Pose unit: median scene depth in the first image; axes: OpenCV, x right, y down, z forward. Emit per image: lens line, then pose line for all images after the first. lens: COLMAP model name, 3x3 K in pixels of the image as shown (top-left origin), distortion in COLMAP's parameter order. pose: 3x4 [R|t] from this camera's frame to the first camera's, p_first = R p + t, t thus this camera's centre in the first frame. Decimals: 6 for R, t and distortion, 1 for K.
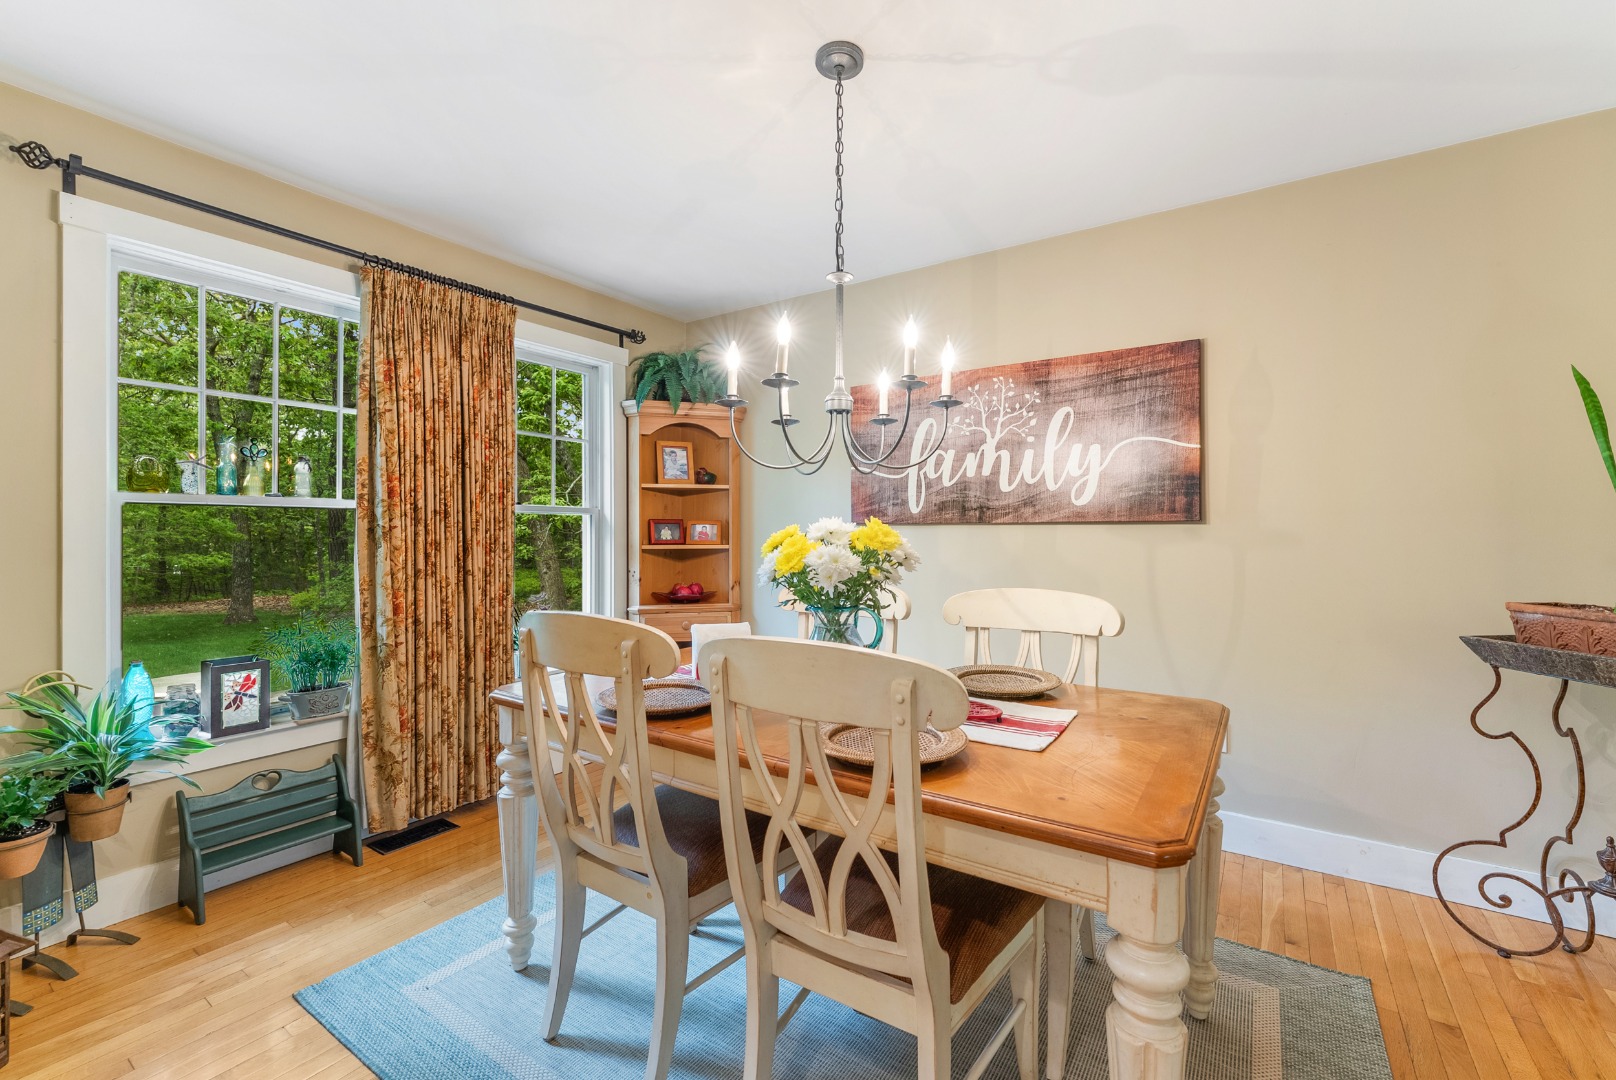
lens RADIAL K [[688.4, 0, 808.0], [0, 688.4, 540.0], [0, 0, 1]] dist [-0.002222, -0.000558]
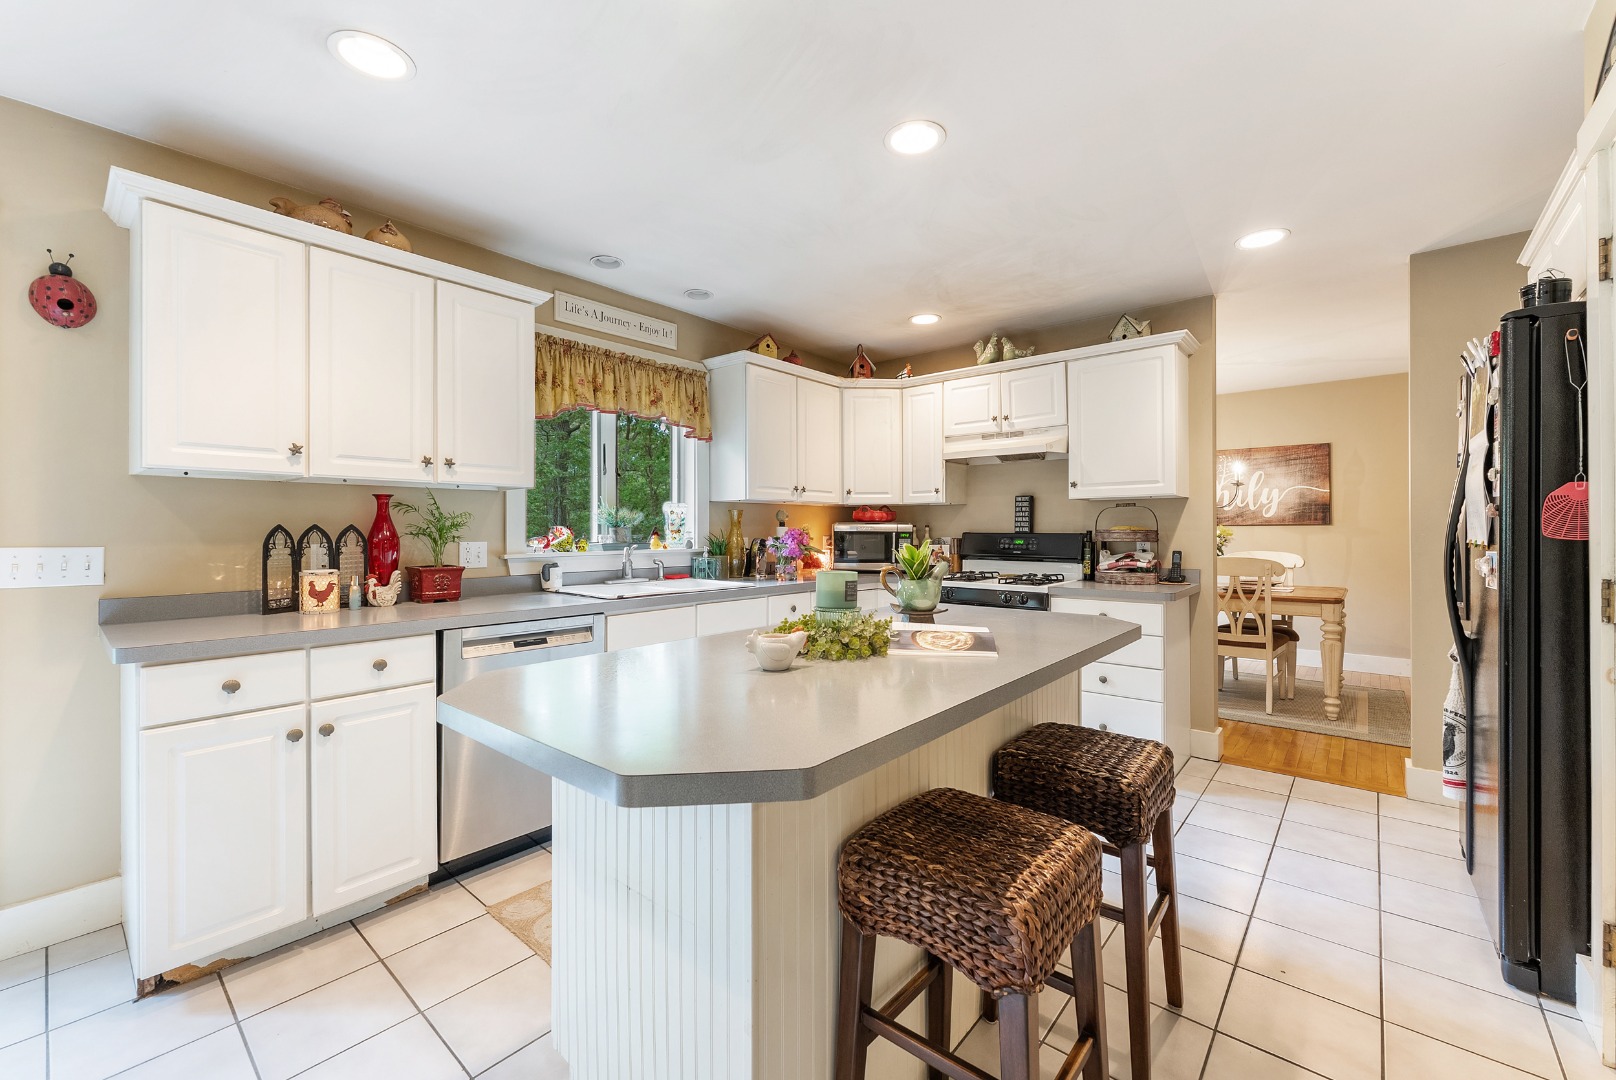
lens RADIAL K [[663.5, 0, 811.5], [0, 663.5, 525.5], [0, 0, 1]] dist [-0.000873, -0.000173]
pose [[0.994183, -0.003961, -0.107627, -0.750480], [0.002111, 0.999848, -0.017294, 0.007813], [0.107679, 0.016966, 0.994041, -1.135418]]
